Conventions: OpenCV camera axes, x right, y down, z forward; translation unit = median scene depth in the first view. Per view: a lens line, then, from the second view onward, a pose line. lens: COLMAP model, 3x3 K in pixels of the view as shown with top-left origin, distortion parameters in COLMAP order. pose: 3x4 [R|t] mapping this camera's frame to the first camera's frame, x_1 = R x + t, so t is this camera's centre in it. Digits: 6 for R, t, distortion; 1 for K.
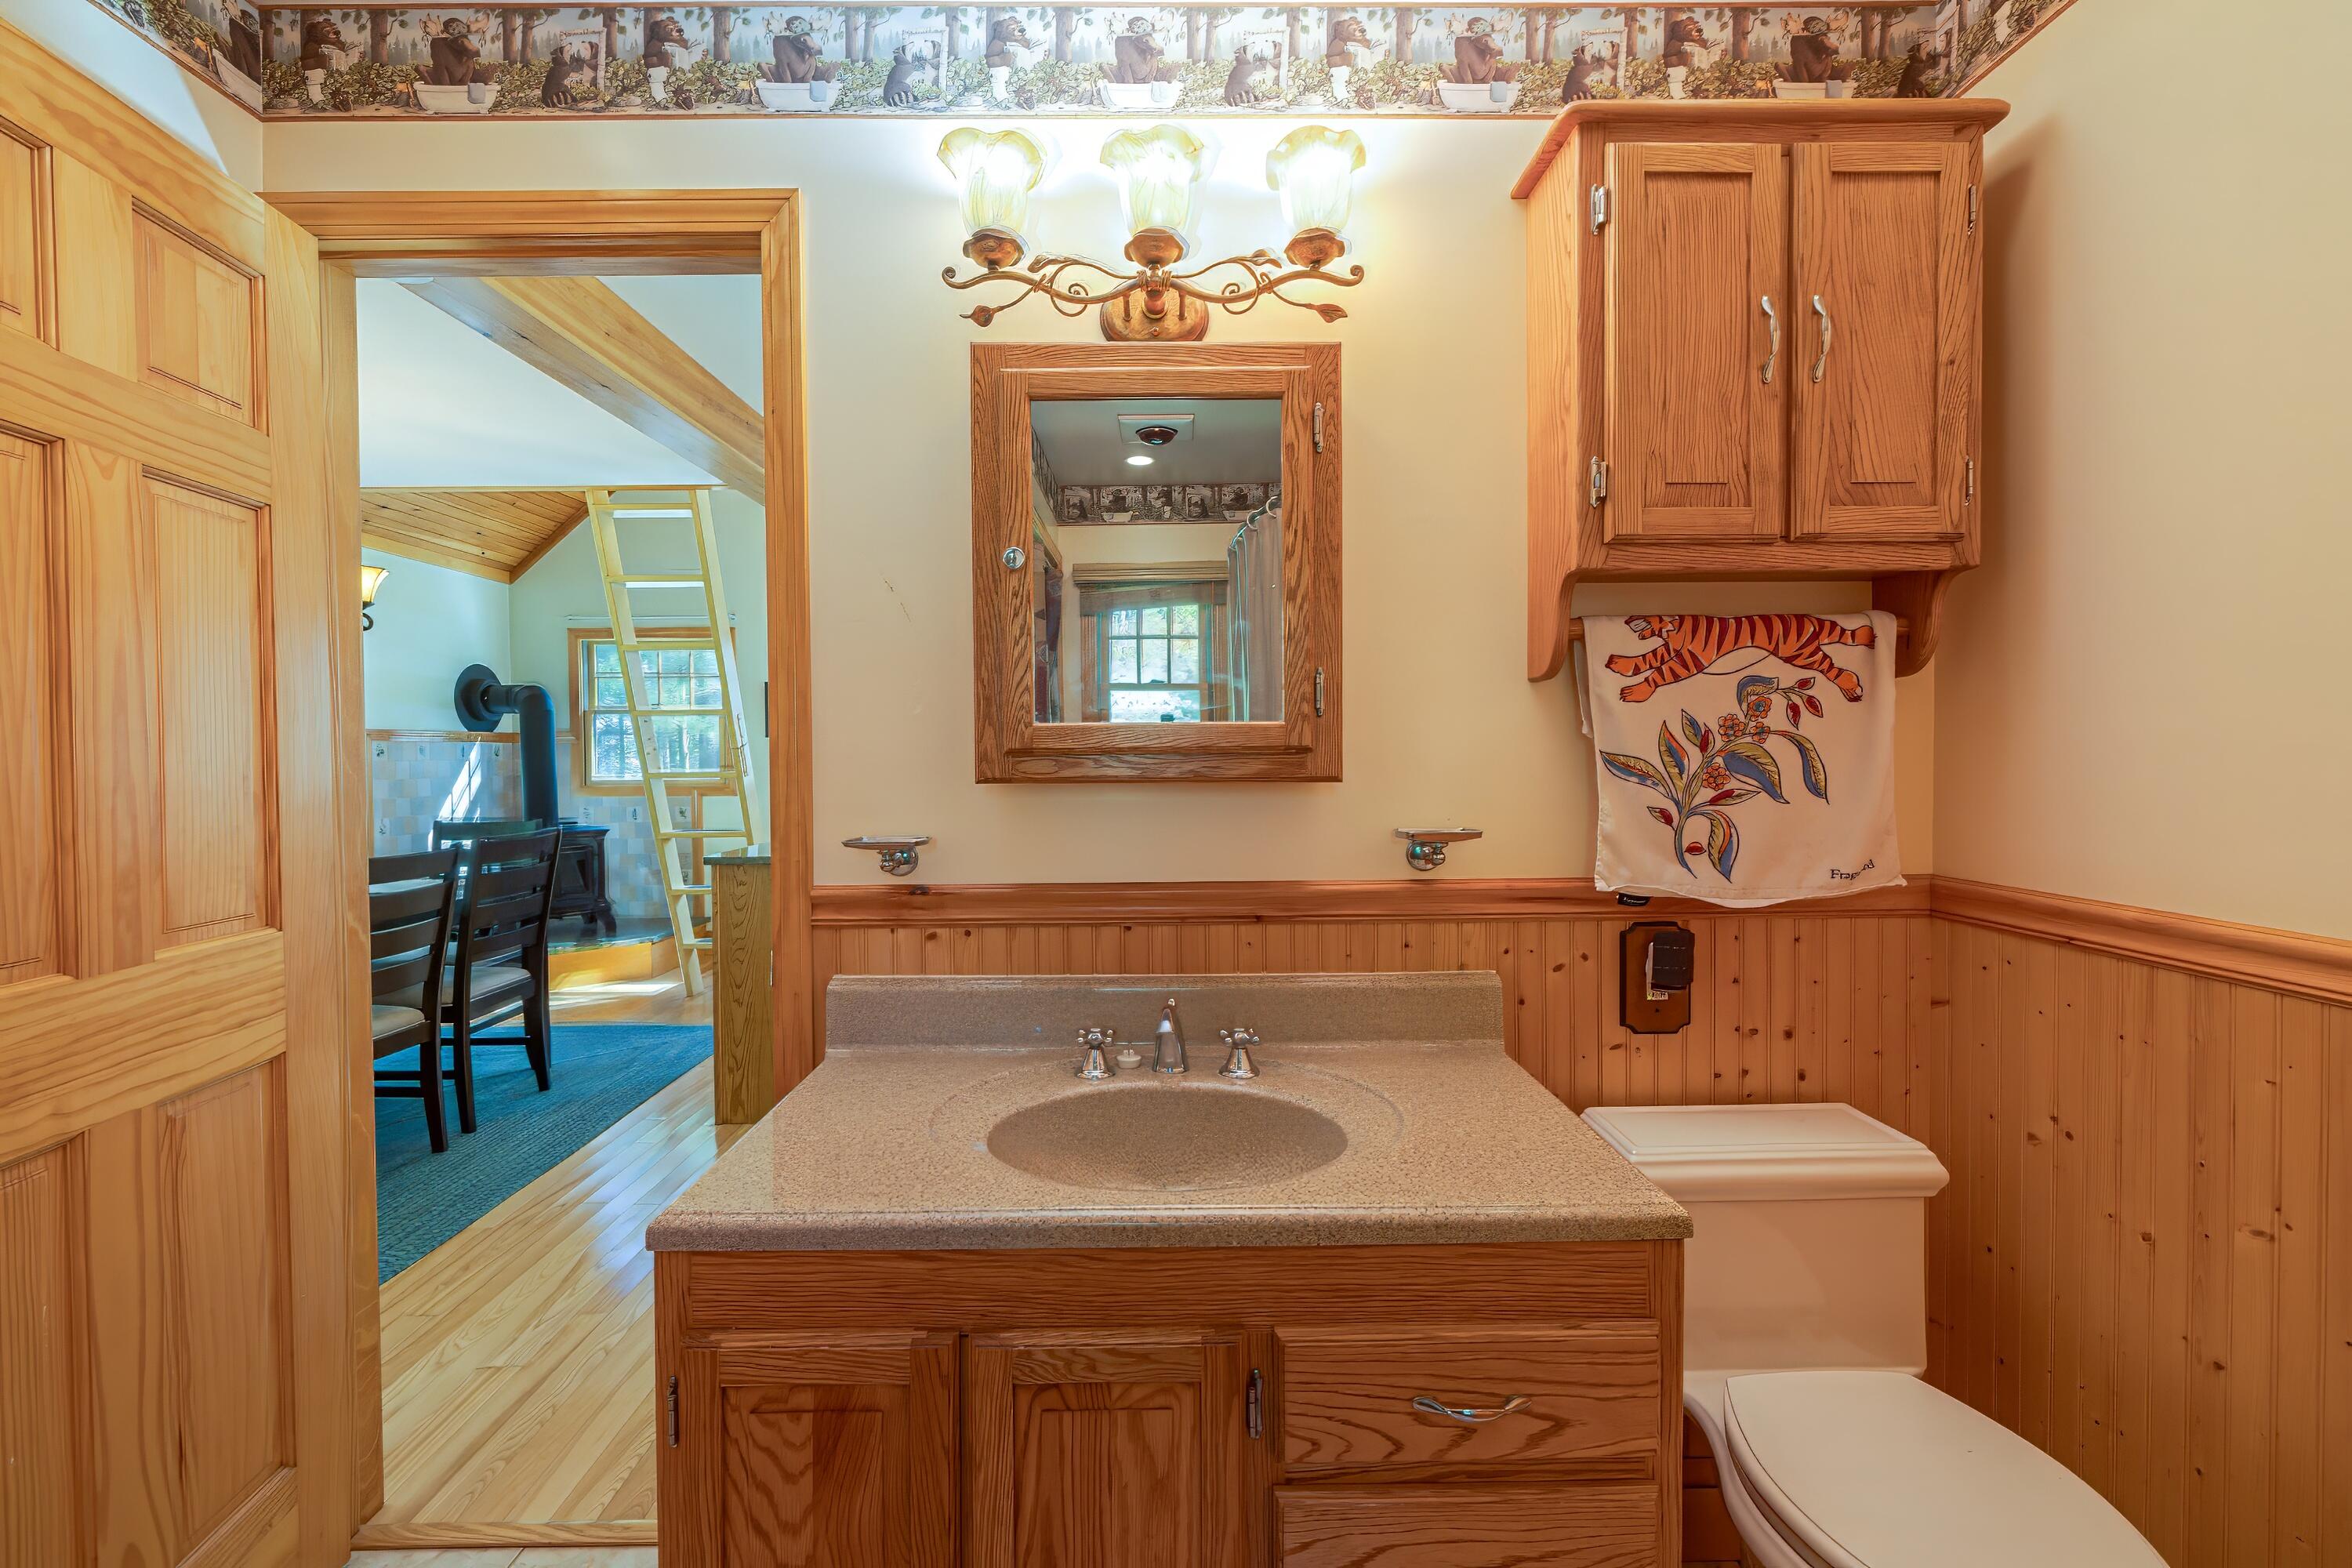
lens RADIAL K [[985.1, 0, 1174.5], [0, 985.1, 769.4], [0, 0, 1]] dist [0.000929, 0.000088]
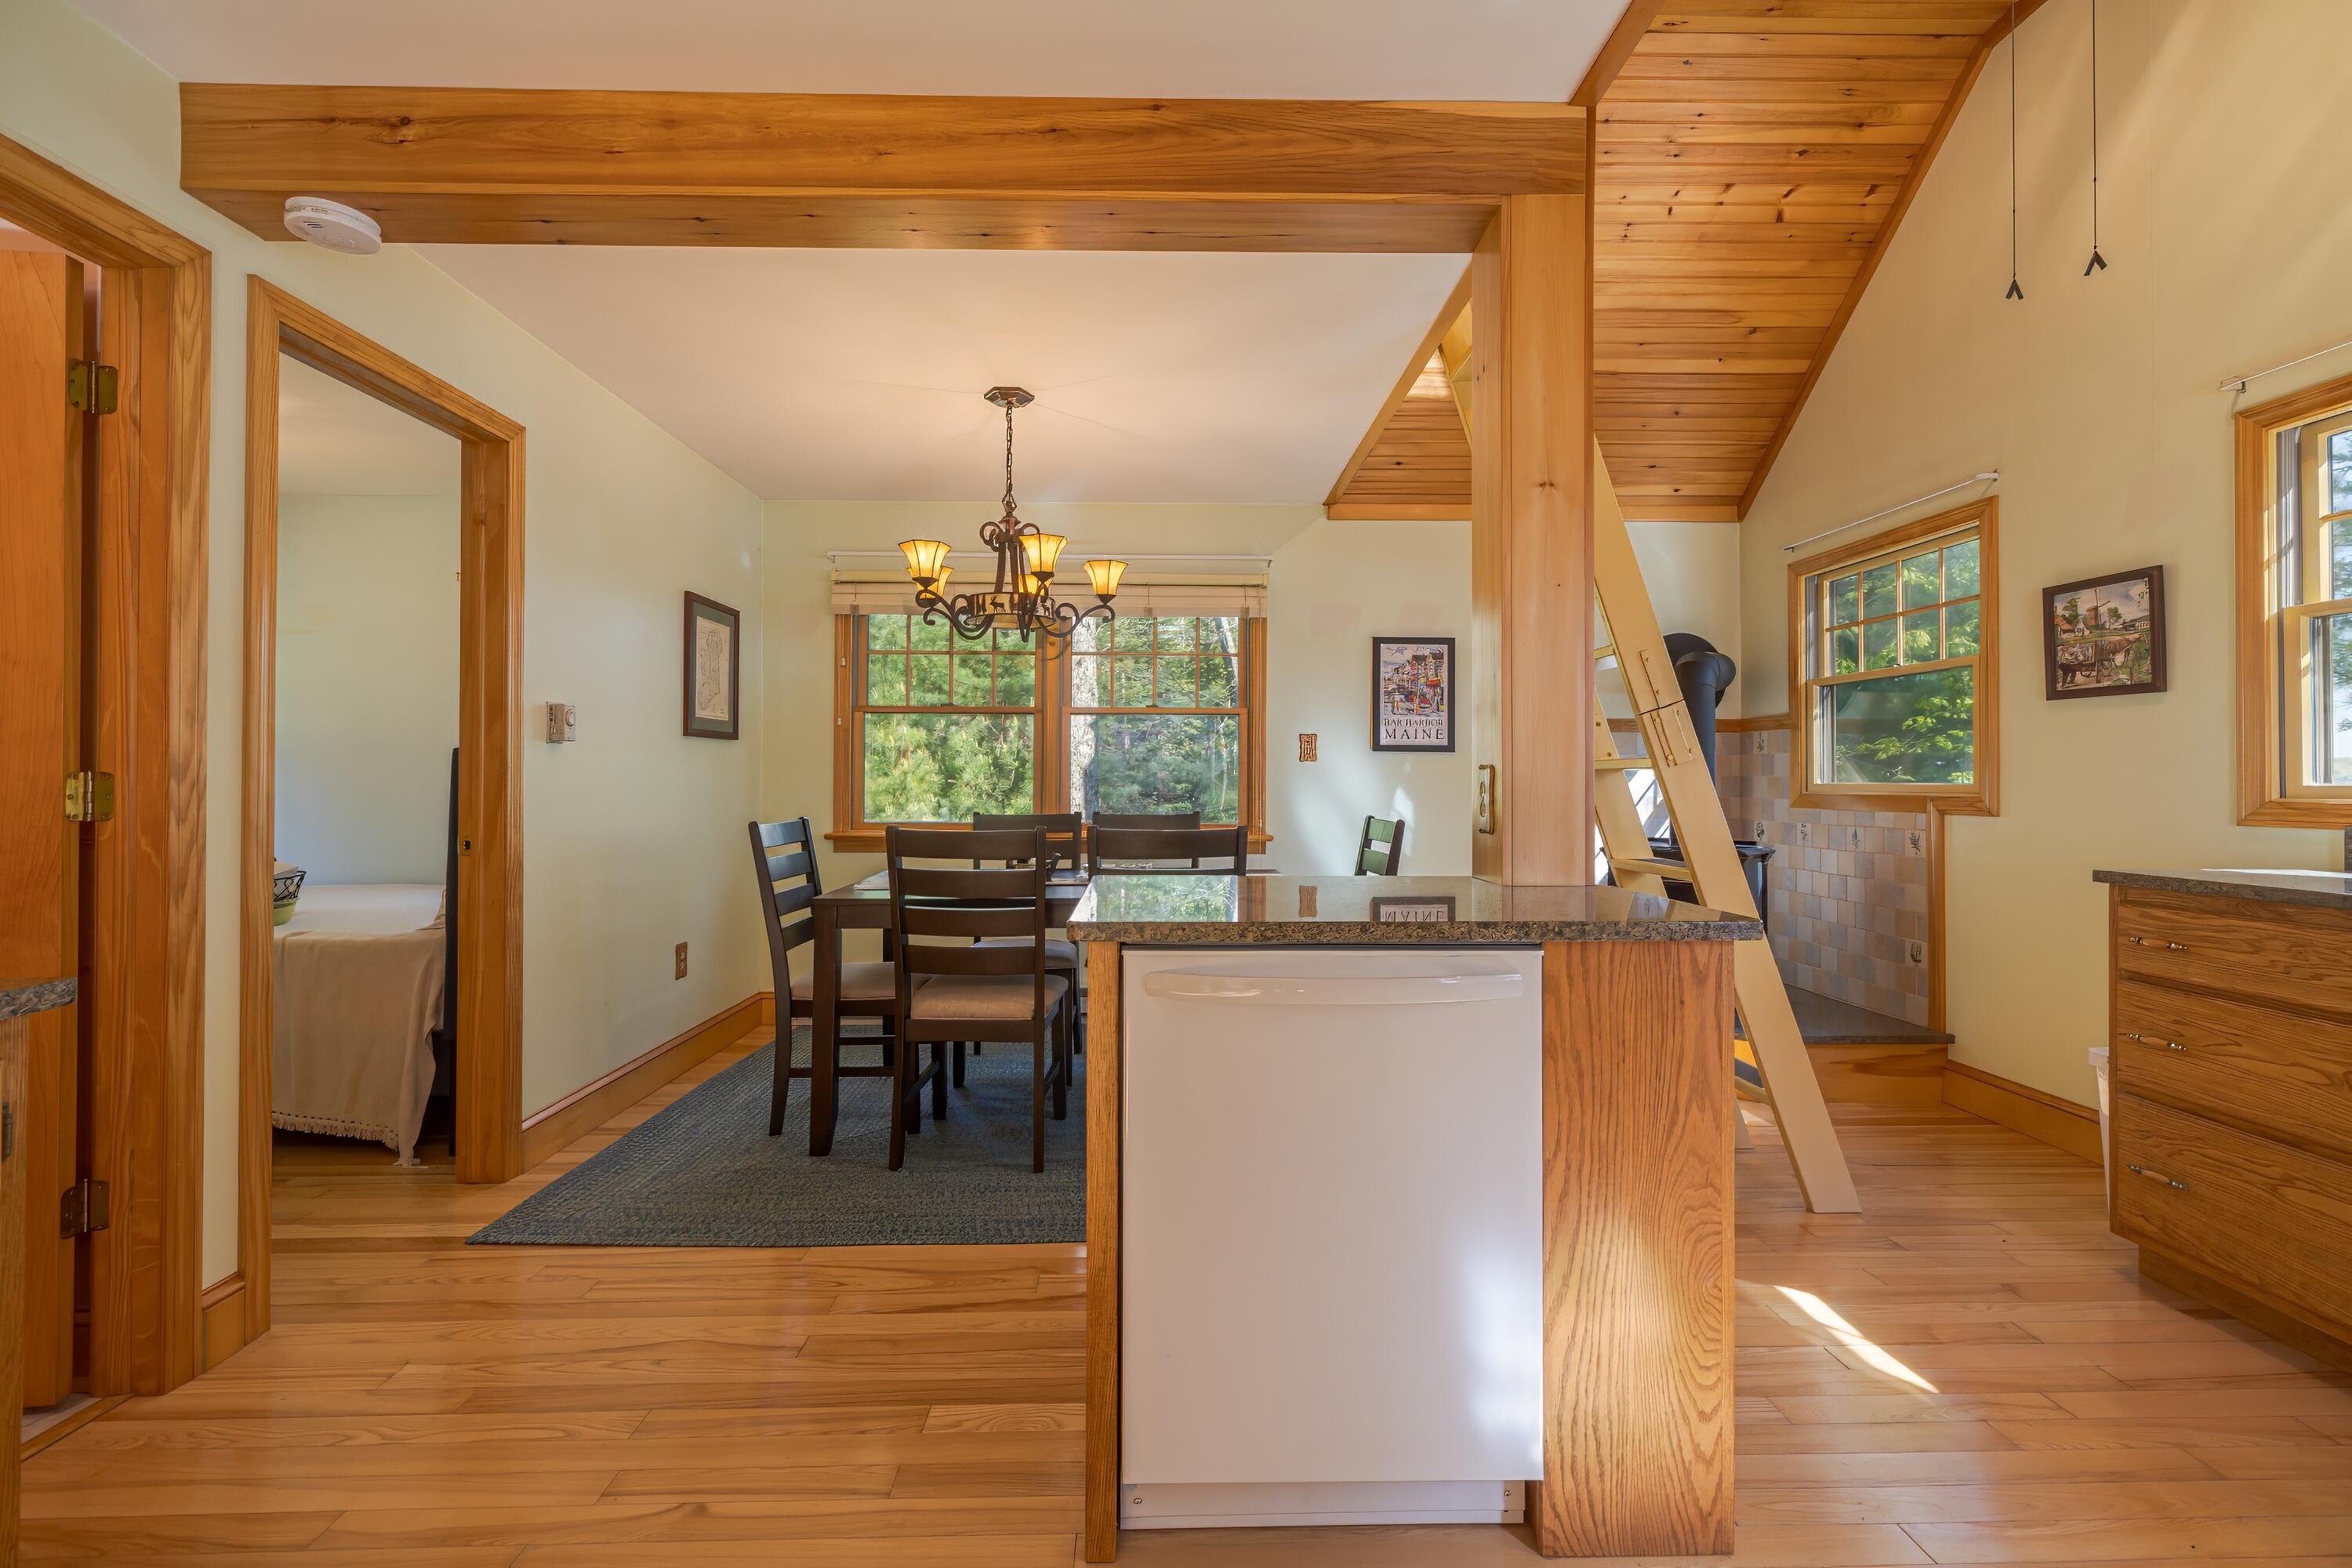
lens RADIAL K [[985.1, 0, 1174.5], [0, 985.1, 769.4], [0, 0, 1]] dist [0.000929, 0.000088]
pose [[0.002644, 0.000579, -0.999996, 0.082532], [-0.020565, 0.999788, 0.000524, 0.010443], [0.999785, 0.020563, 0.002655, 0.605228]]
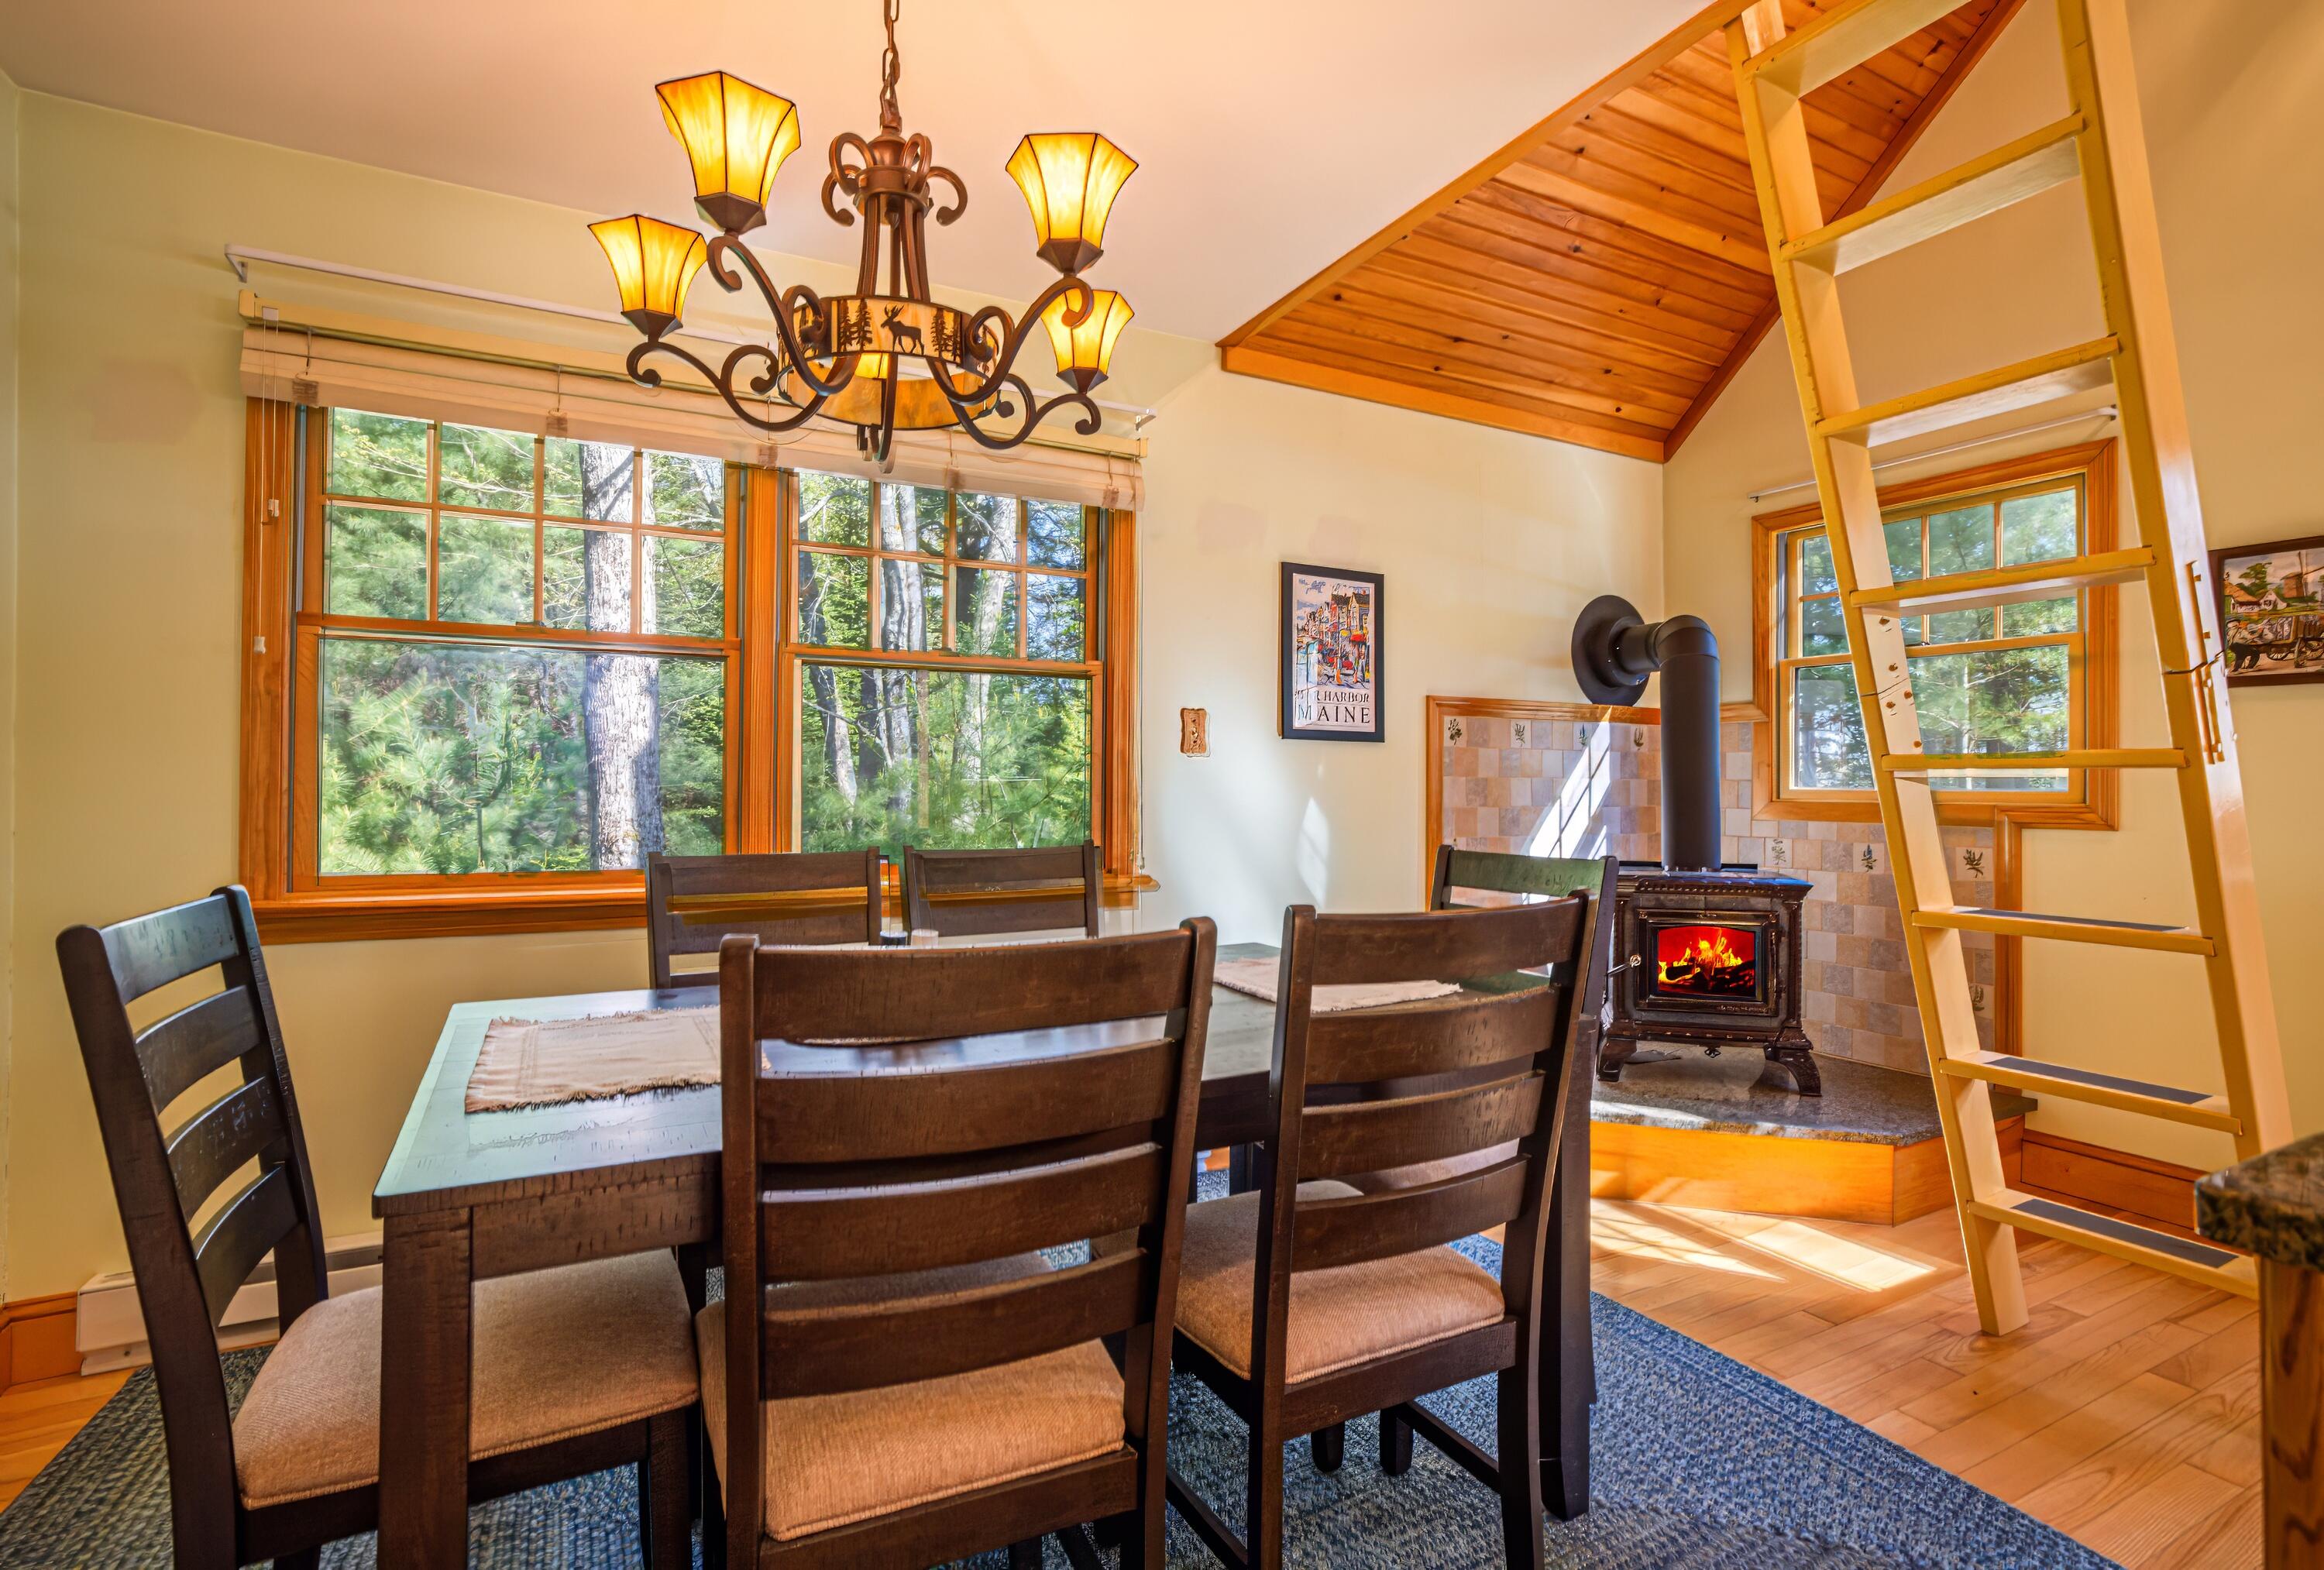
lens RADIAL K [[1094.1, 0, 1147.4], [0, 1094.1, 768.4], [0, 0, 1]] dist [-0.041337, 0.020239]
pose [[0.442343, 0.002777, -0.896842, -0.231943], [-0.027379, 0.999571, -0.010408, 0.016224], [0.896428, 0.029159, 0.442229, 0.453830]]
